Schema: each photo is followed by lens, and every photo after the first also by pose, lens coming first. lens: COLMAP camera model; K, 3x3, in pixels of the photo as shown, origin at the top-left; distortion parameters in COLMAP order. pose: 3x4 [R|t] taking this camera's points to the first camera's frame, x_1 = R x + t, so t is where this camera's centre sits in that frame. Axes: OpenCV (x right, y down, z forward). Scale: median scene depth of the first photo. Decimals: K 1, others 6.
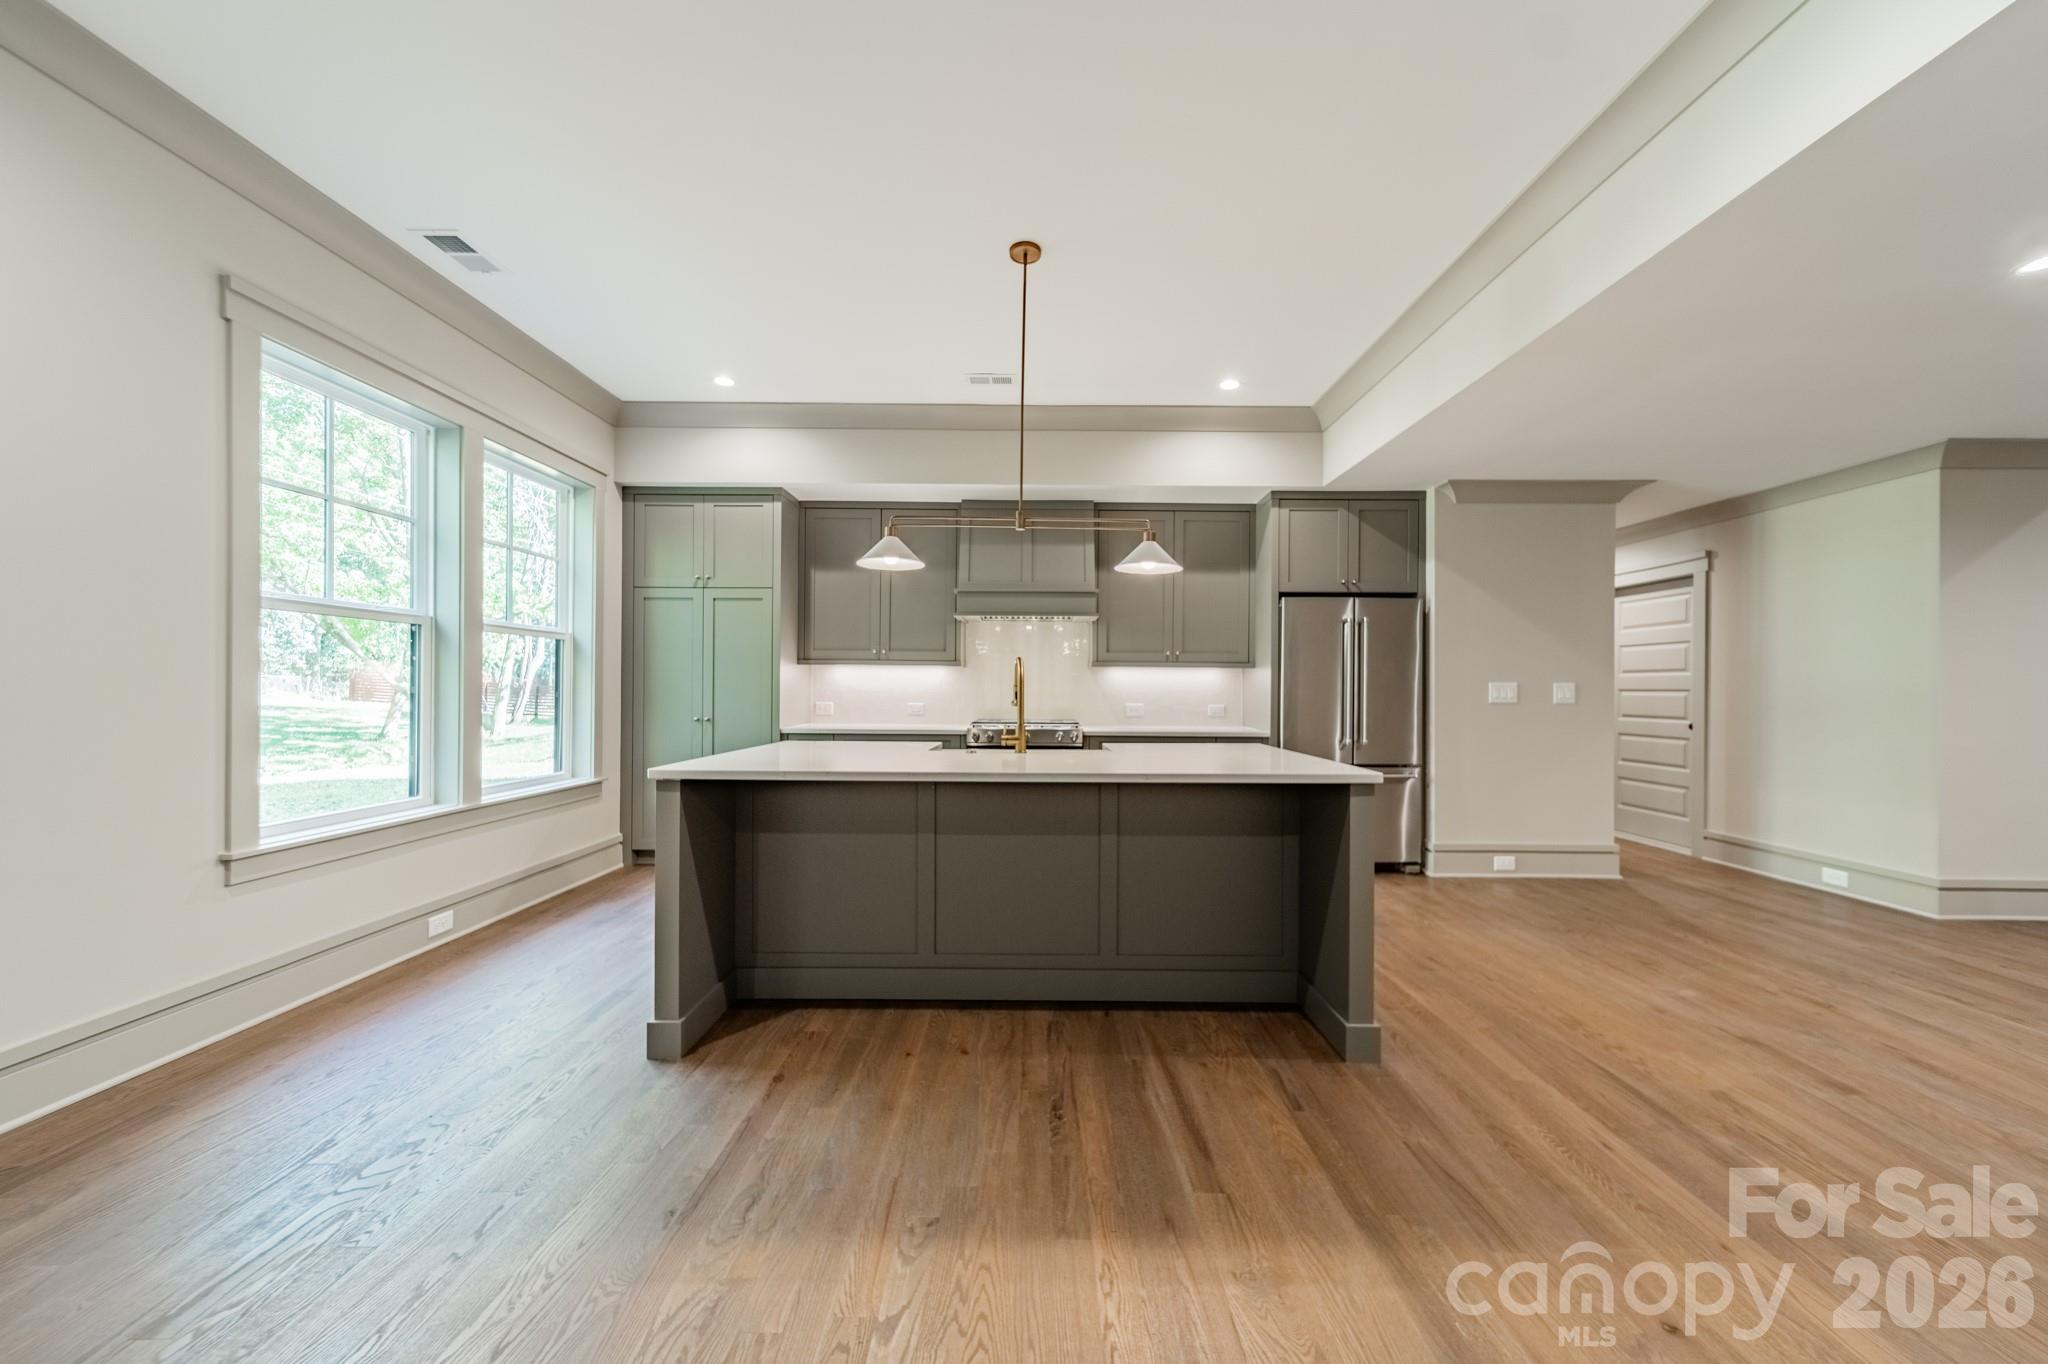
lens RADIAL K [[724.4, 0, 1030.2], [0, 724.4, 686.4], [0, 0, 1]] dist [0.006807, -0.000245]
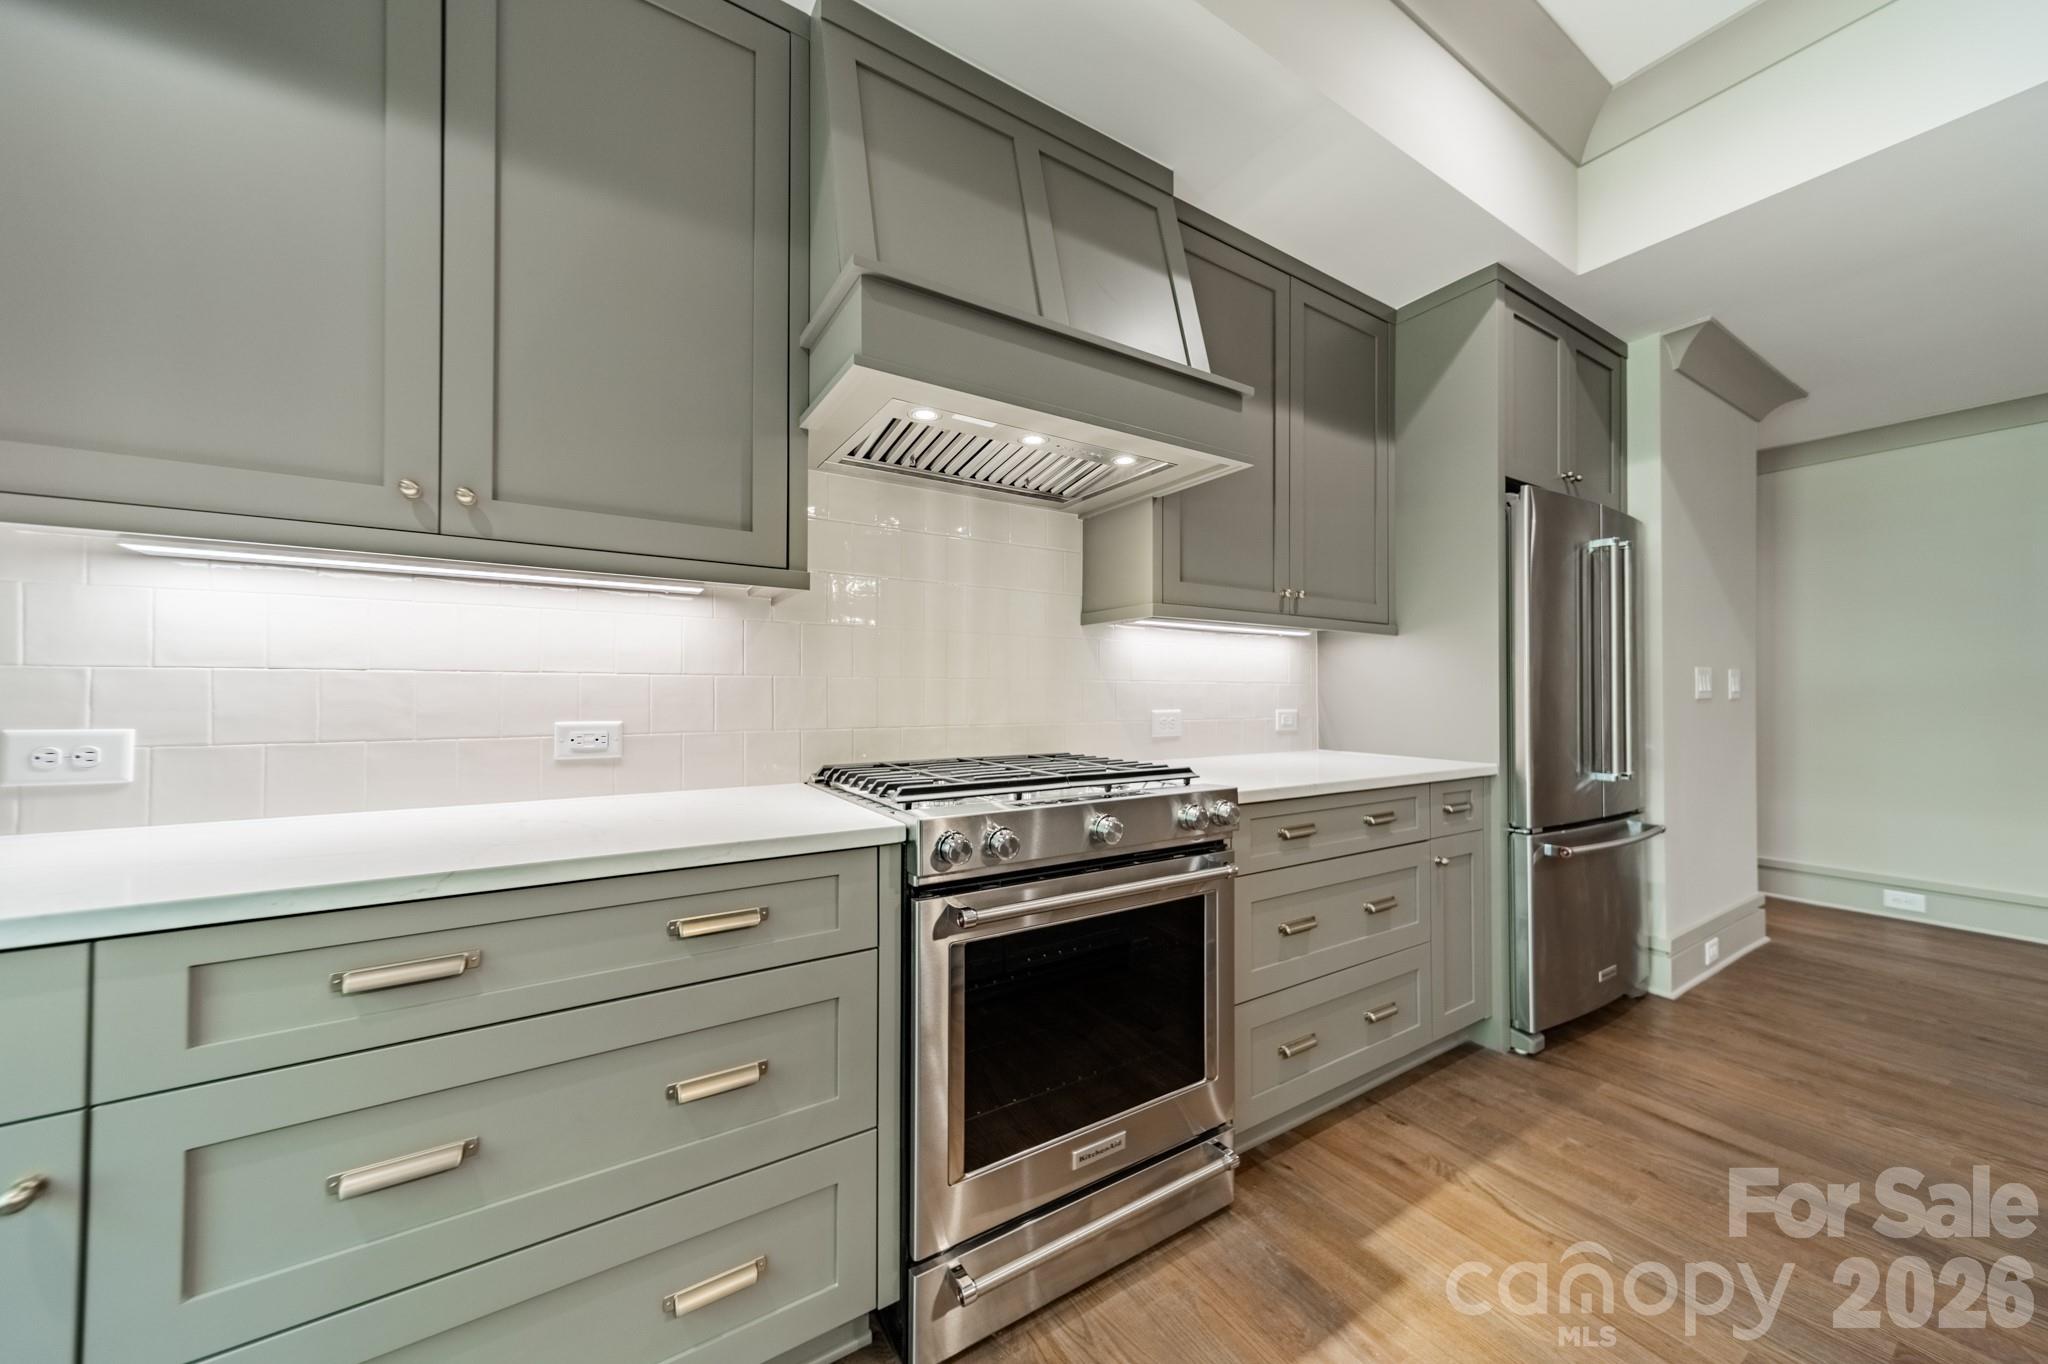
lens RADIAL K [[724.4, 0, 1039.4], [0, 724.4, 681.8], [0, 0, 1]] dist [0.006807, -0.000245]
pose [[0.841961, 0.002967, 0.539531, -0.190743], [0.002602, 0.999951, -0.009560, 0.011758], [-0.539533, 0.009453, 0.841912, 0.775244]]
